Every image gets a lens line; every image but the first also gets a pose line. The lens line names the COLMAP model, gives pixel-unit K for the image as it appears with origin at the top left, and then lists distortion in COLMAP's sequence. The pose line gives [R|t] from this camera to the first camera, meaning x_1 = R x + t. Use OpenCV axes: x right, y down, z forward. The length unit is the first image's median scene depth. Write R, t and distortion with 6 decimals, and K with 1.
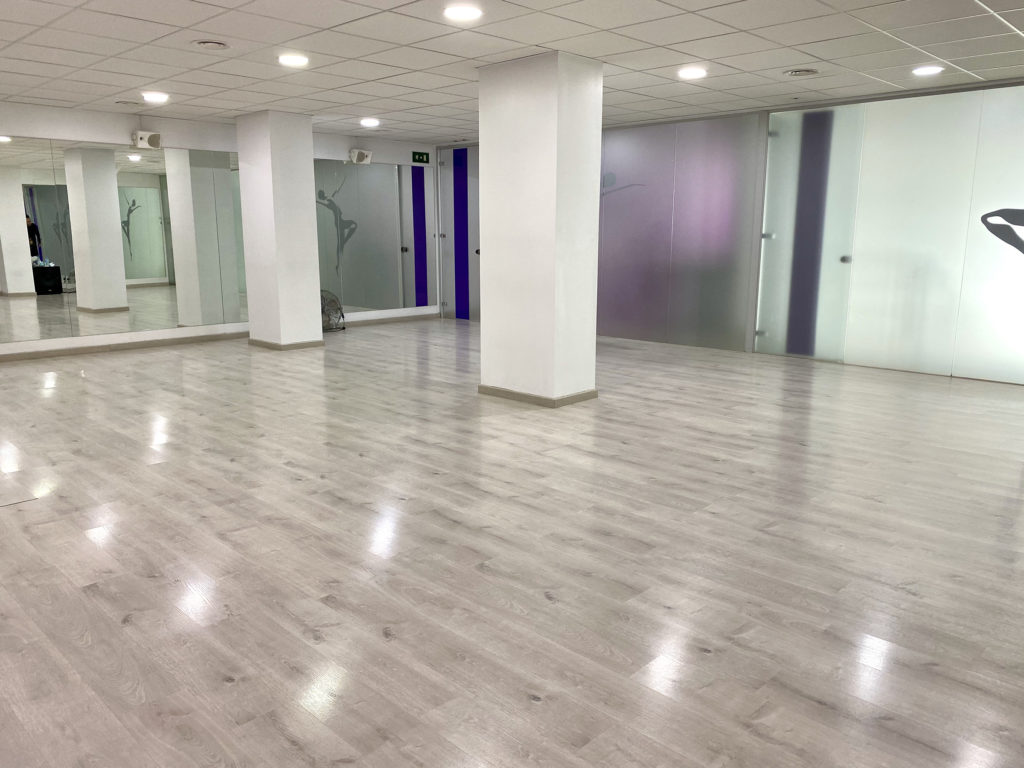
lens RADIAL K [[789.9, 0, 510.7], [0, 789.9, 387.2], [0, 0, 1]] dist [-0.004208, 0.011736]
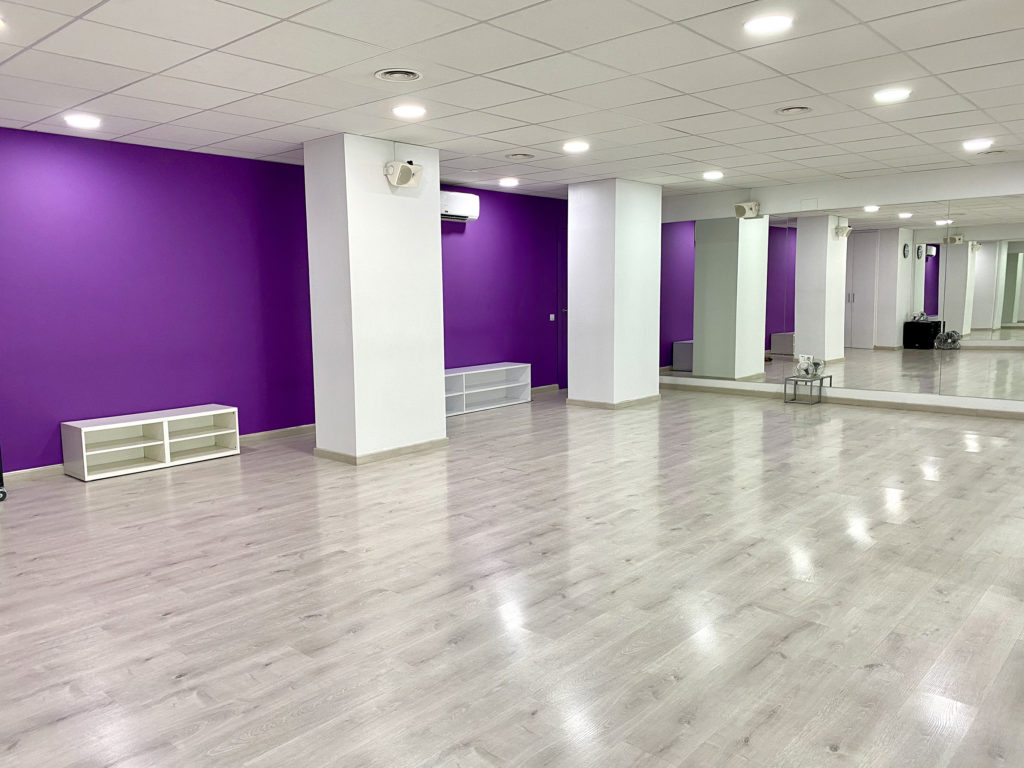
lens RADIAL K [[789.9, 0, 511.8], [0, 789.9, 380.3], [0, 0, 1]] dist [-0.004208, 0.011736]
pose [[0.052666, 0.123348, -0.990965, 0.842093], [-0.189962, 0.975460, 0.111323, -0.183579], [0.980378, 0.182383, 0.074805, 0.822175]]
